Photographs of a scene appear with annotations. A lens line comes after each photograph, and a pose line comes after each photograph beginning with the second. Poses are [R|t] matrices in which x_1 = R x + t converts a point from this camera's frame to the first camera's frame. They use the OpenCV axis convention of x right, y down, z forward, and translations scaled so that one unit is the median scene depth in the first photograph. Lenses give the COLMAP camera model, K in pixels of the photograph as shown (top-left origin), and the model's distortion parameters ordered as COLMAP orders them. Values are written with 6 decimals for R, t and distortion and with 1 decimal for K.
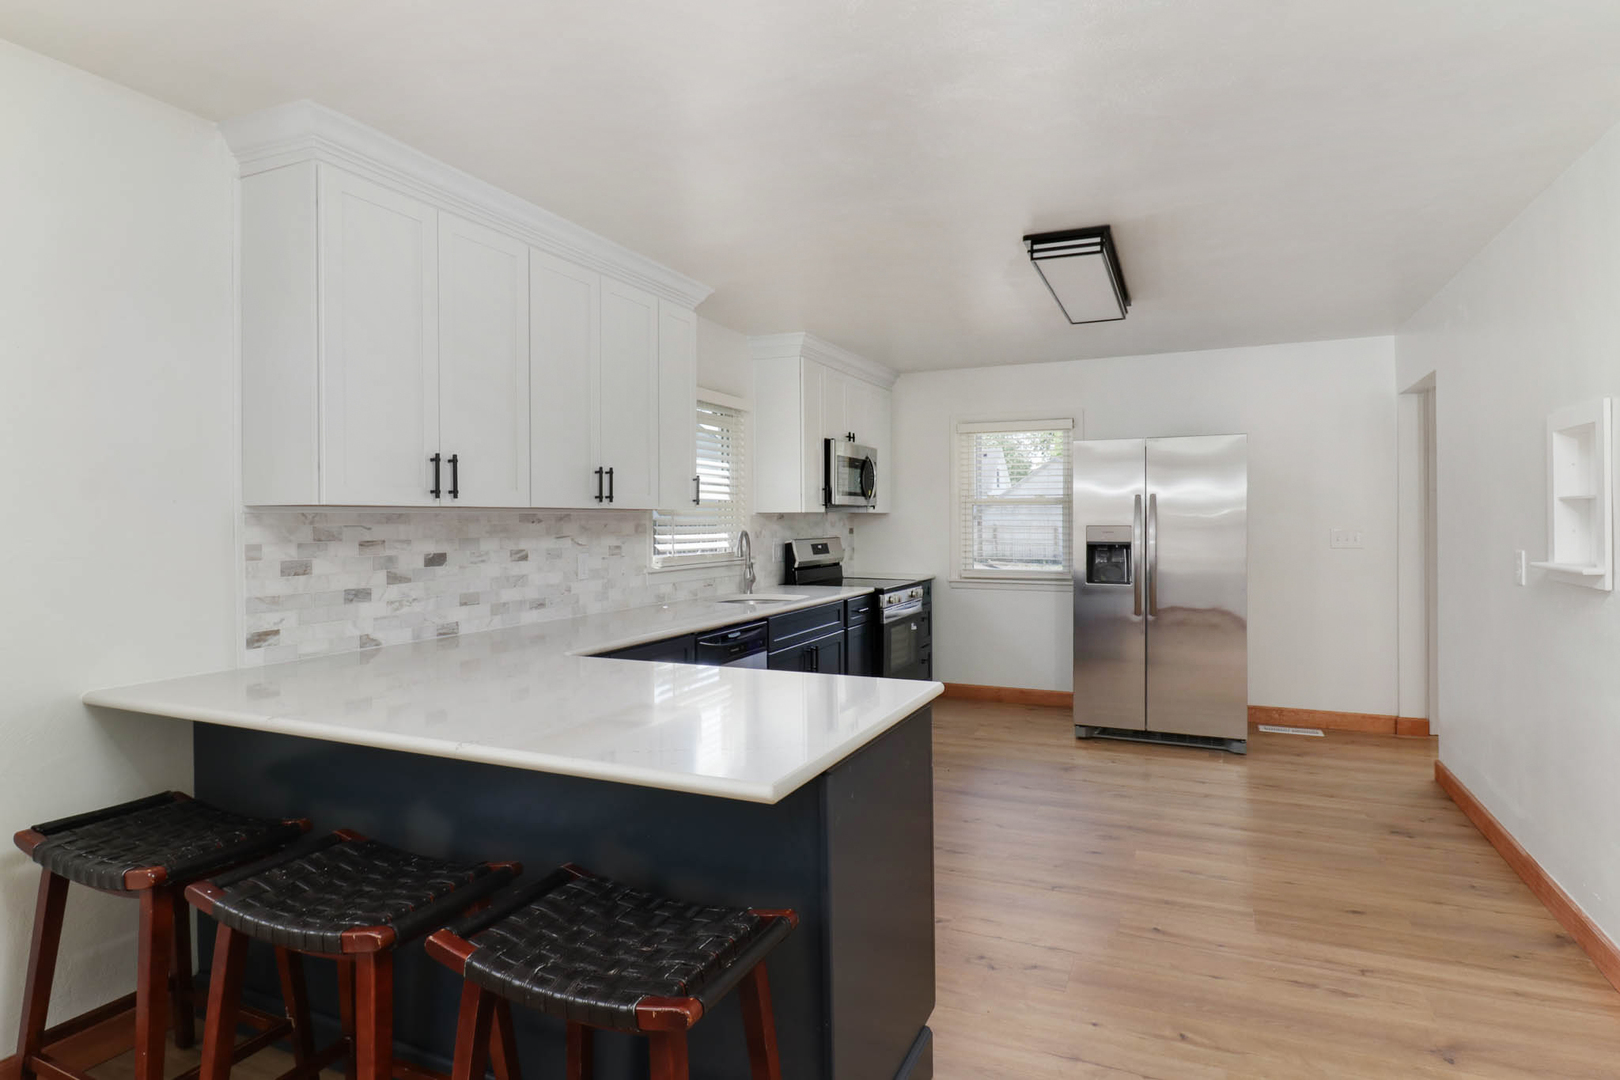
lens RADIAL K [[842.9, 0, 809.9], [0, 842.9, 521.8], [0, 0, 1]] dist [0.000846, -0.000781]
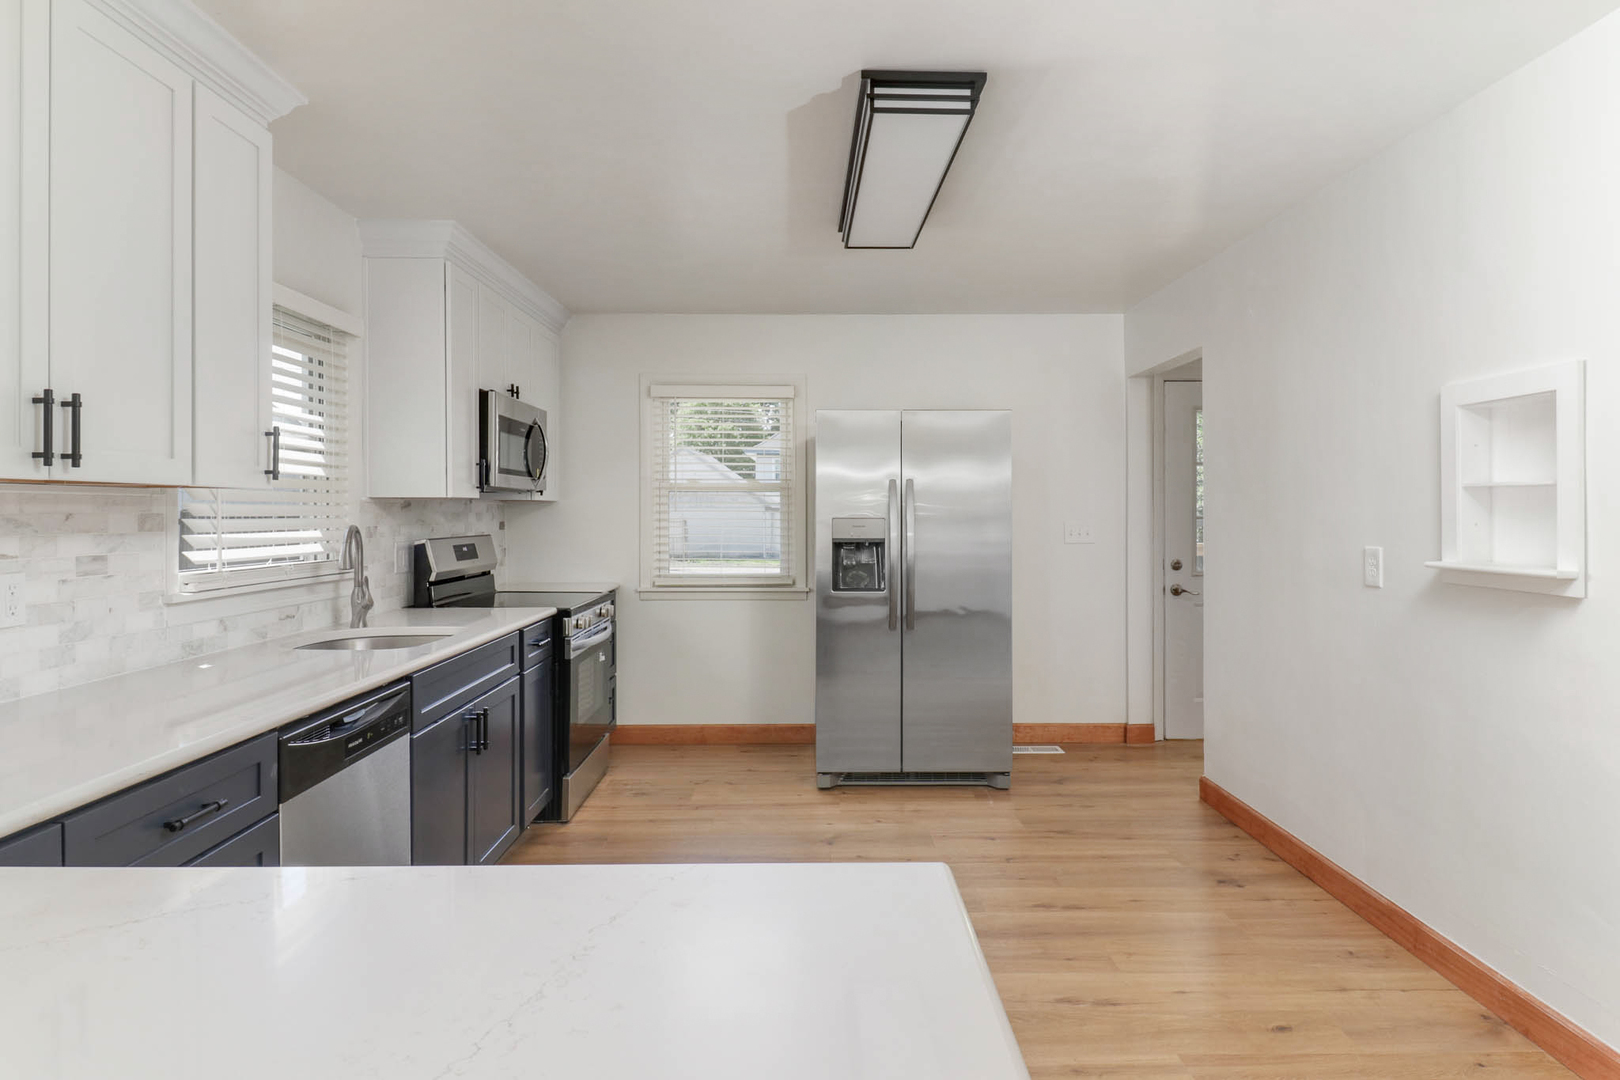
lens RADIAL K [[896.6, 0, 784.5], [0, 896.6, 512.2], [0, 0, 1]] dist [0.004643, -0.000651]
pose [[0.914925, 0.003469, 0.403610, -0.053011], [-0.002320, 0.999992, -0.003336, 0.001879], [-0.403618, 0.002116, 0.914925, 0.265249]]
